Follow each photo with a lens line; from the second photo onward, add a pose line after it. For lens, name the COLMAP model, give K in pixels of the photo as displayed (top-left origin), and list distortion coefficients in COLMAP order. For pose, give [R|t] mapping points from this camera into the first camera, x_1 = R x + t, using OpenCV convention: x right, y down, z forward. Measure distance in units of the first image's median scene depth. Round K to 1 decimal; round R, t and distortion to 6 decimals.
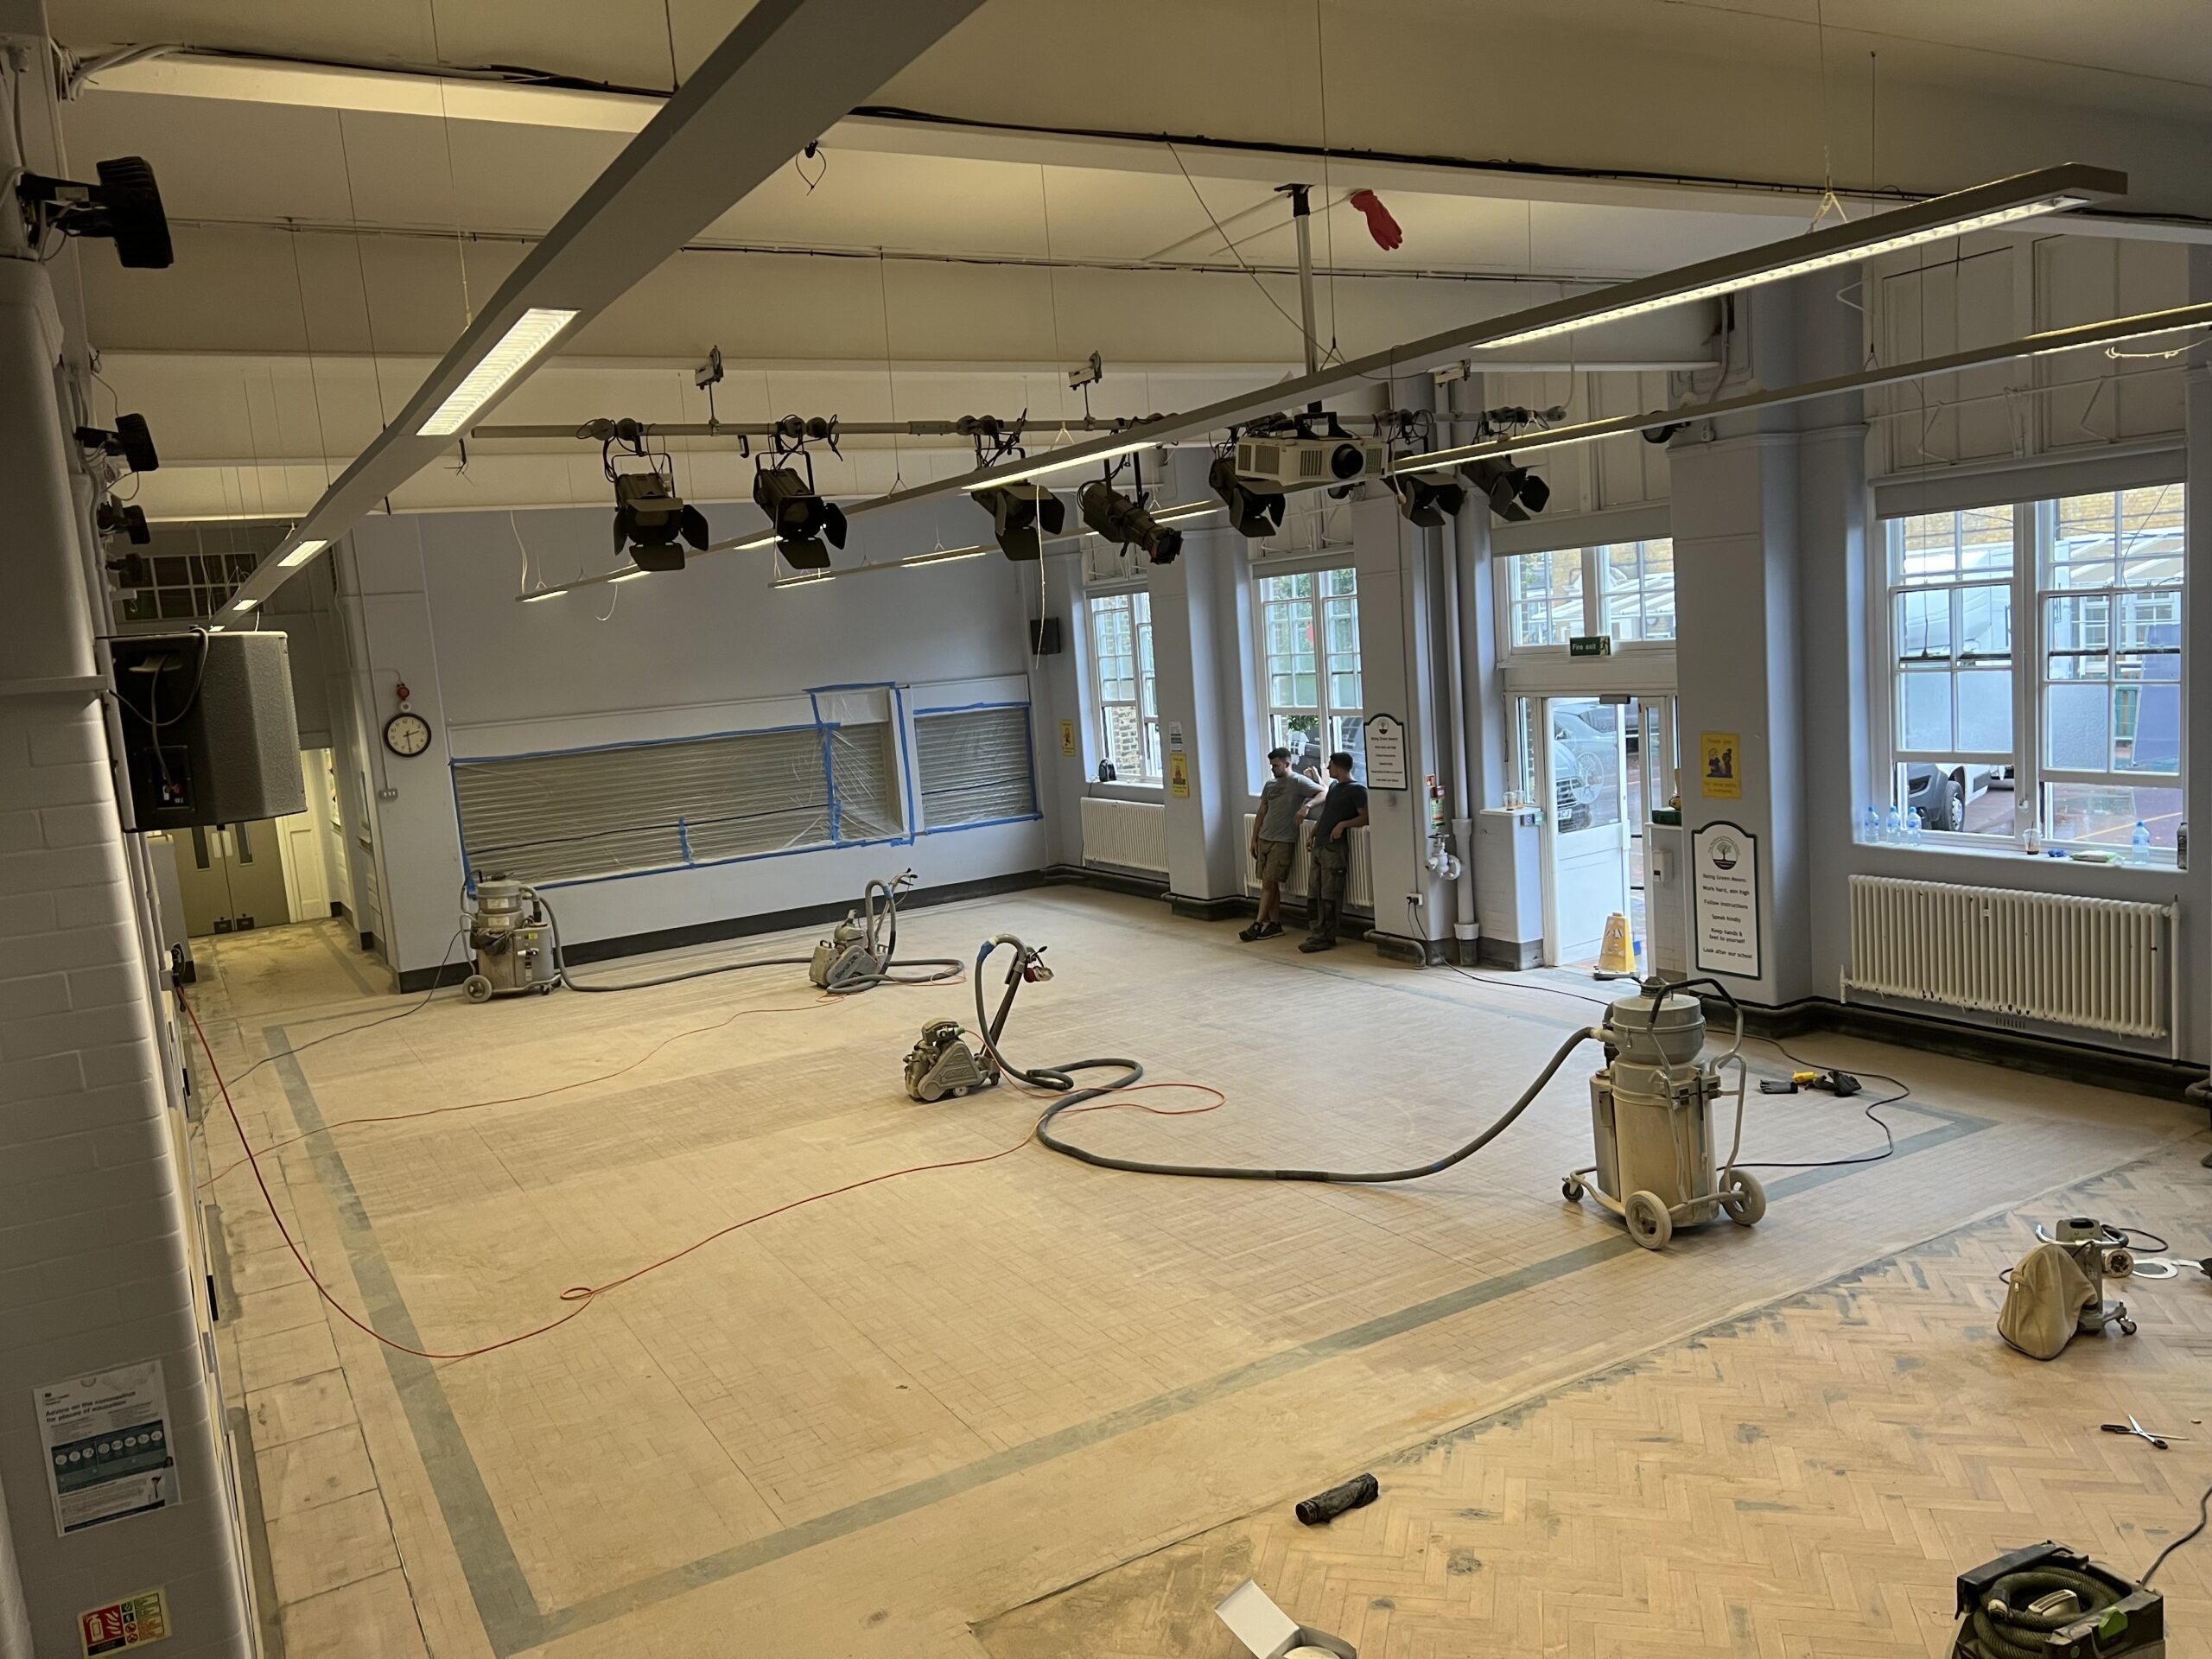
lens RADIAL K [[1673.0, 0, 1106.0], [0, 1673.0, 829.5], [0, 0, 1]] dist [-0.000104, -0.000003]
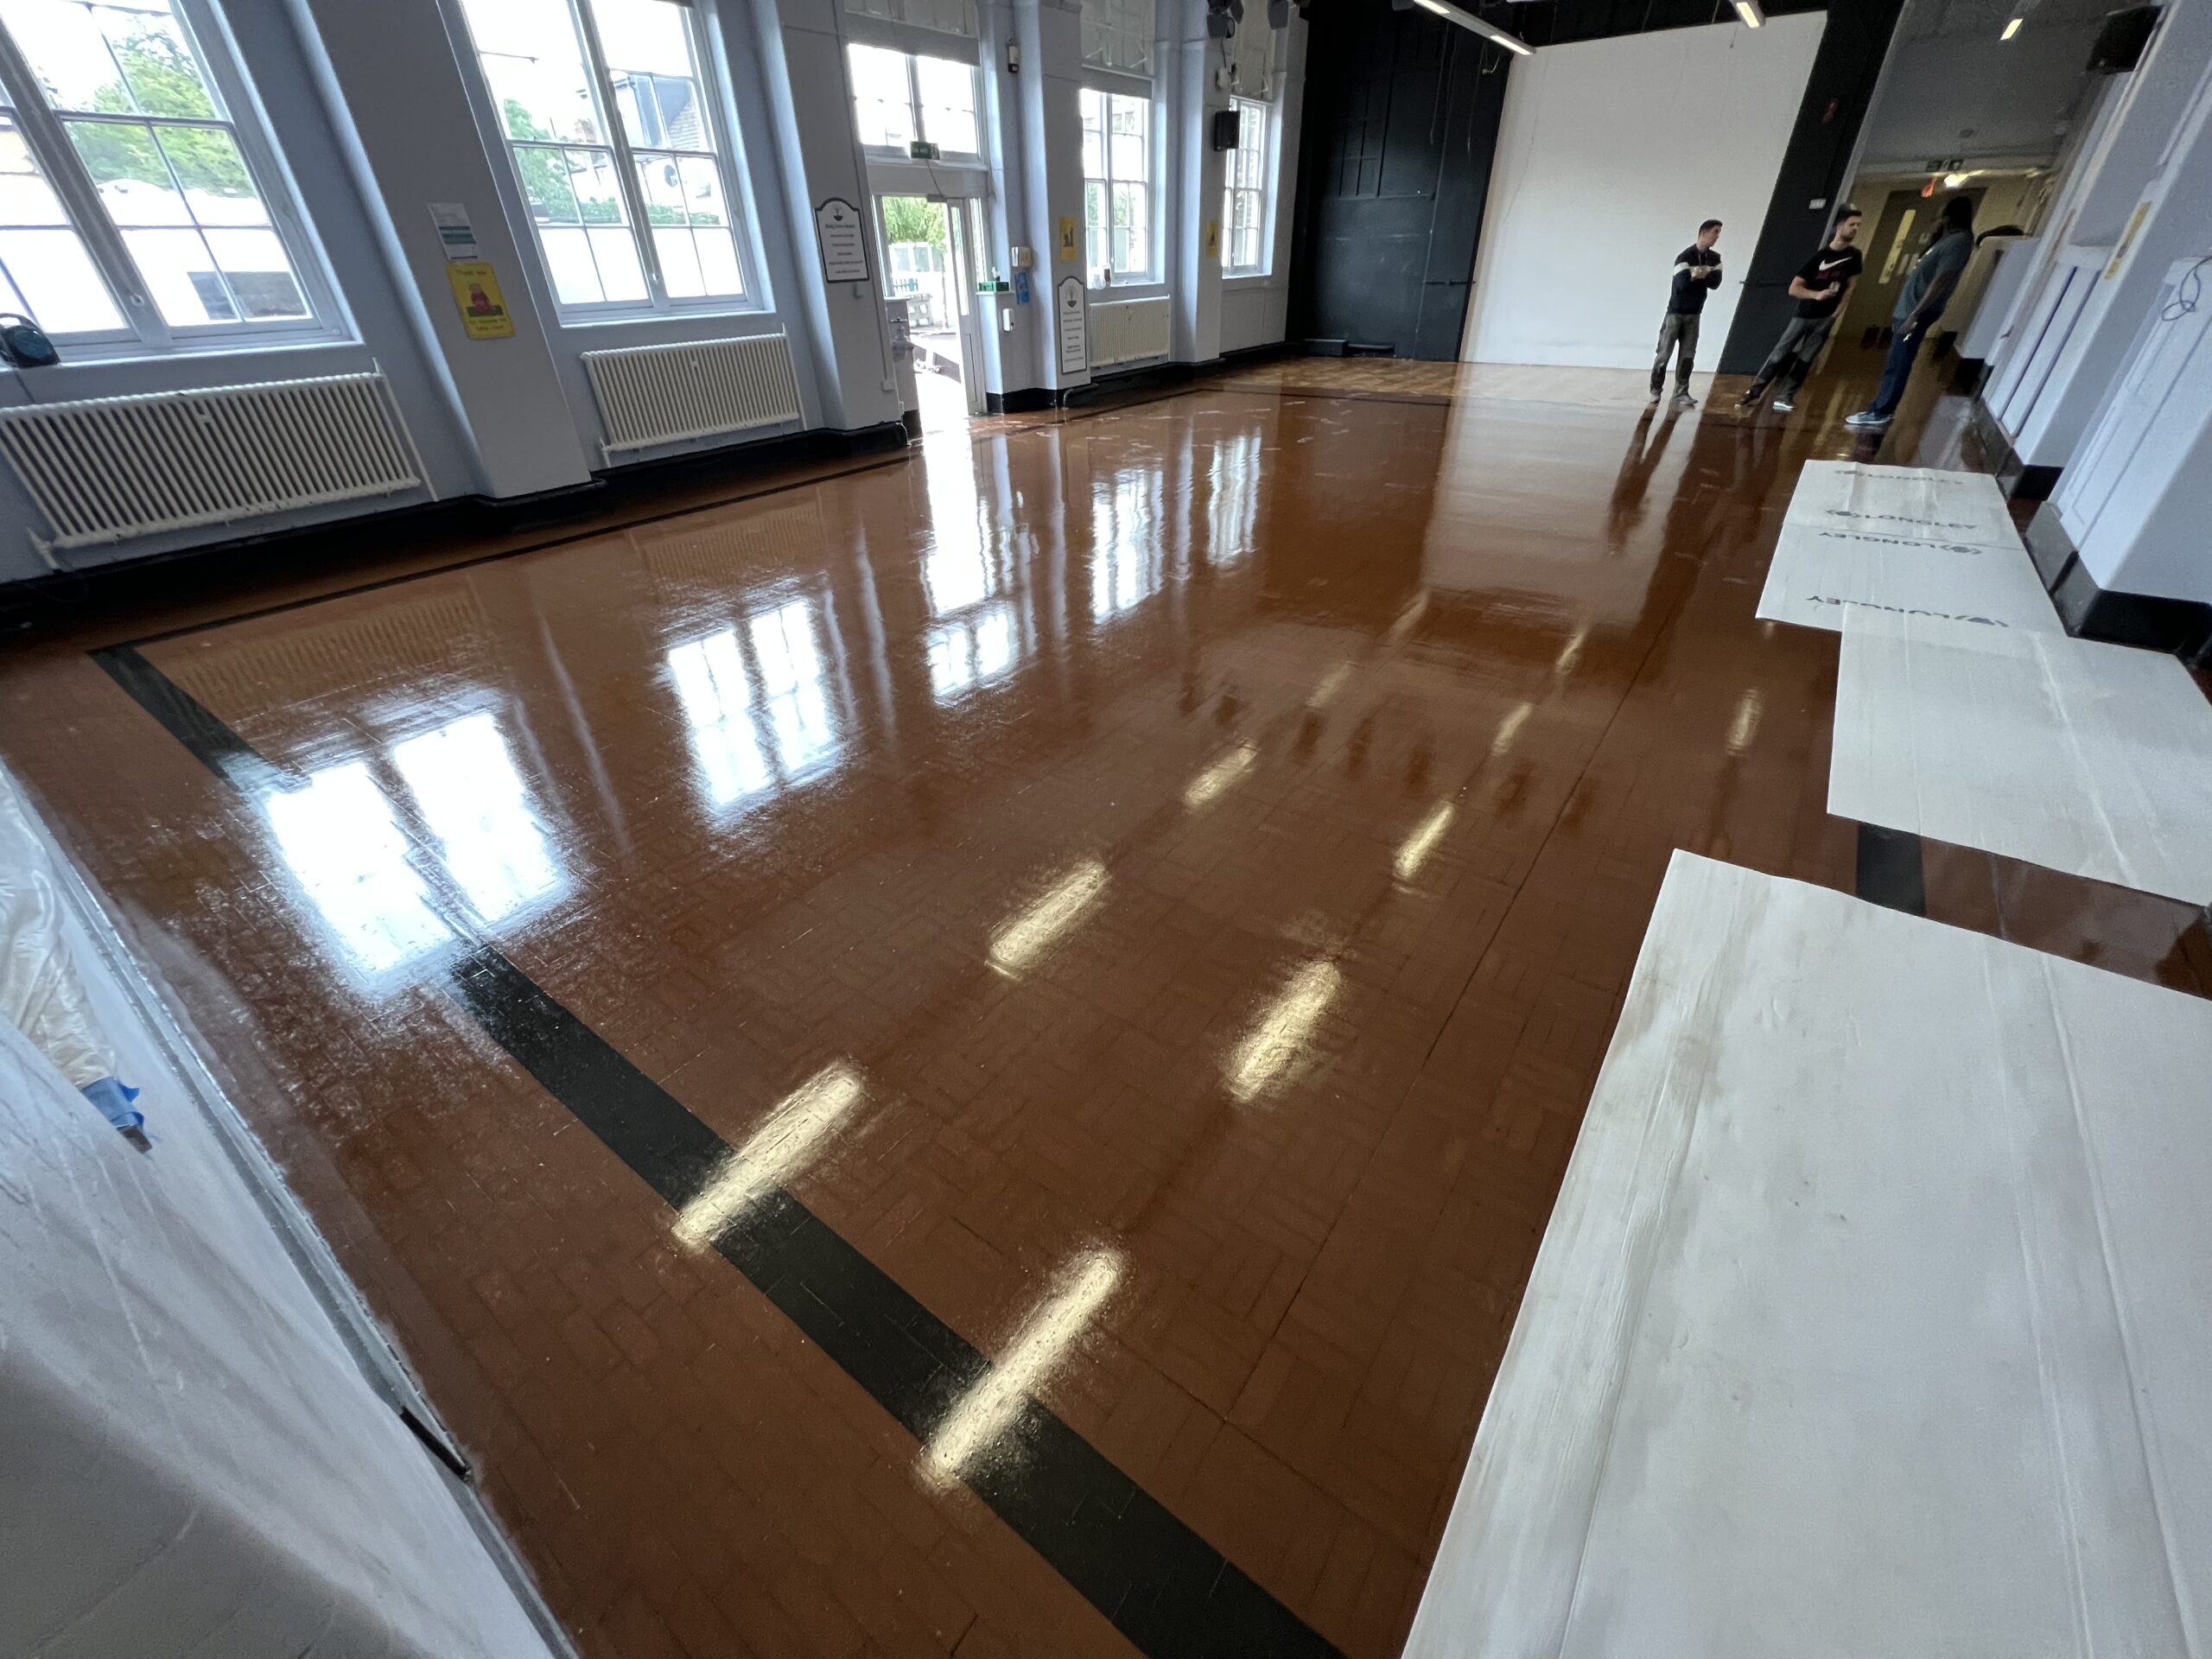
lens RADIAL K [[882.1, 0, 1106.0], [0, 882.1, 829.5], [0, 0, 1]] dist [-0.000219, -0.000075]
pose [[-0.407008, -0.515577, 0.754006, -0.552827], [0.070167, 0.805385, 0.588584, -0.070676], [-0.910726, 0.292465, -0.291622, 1.144752]]
